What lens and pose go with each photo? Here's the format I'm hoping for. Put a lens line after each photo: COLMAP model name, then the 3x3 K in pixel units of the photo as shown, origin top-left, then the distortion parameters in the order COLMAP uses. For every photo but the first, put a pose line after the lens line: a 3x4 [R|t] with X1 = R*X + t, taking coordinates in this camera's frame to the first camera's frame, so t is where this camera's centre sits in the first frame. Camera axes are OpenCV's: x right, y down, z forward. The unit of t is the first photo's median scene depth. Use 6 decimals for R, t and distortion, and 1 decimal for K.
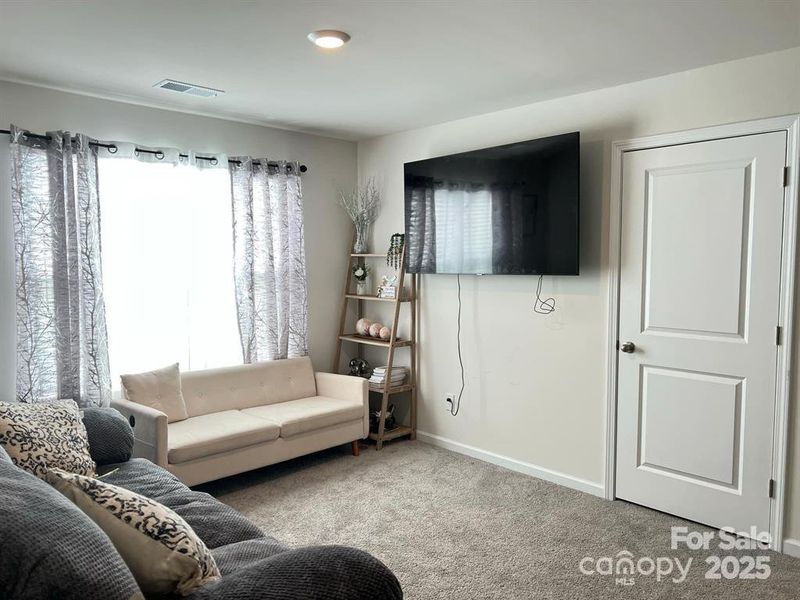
lens RADIAL K [[600.4, 0, 397.9], [0, 600.4, 298.2], [0, 0, 1]] dist [0.000852, 0.002105]
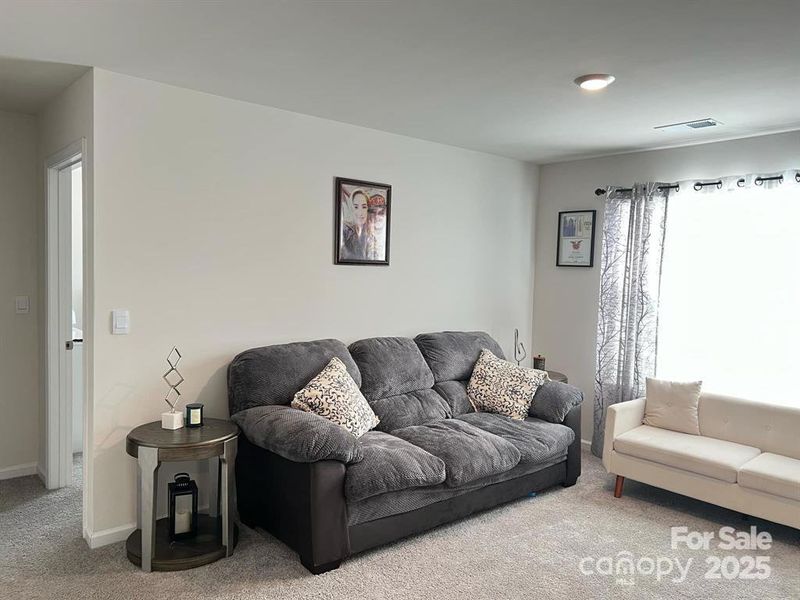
lens RADIAL K [[600.4, 0, 397.7], [0, 600.4, 303.0], [0, 0, 1]] dist [0.000852, 0.002105]
pose [[-0.078301, 0.060650, -0.995083, 0.753823], [-0.092977, 0.993353, 0.067860, -0.054294], [0.992585, 0.097834, -0.072141, 0.565383]]
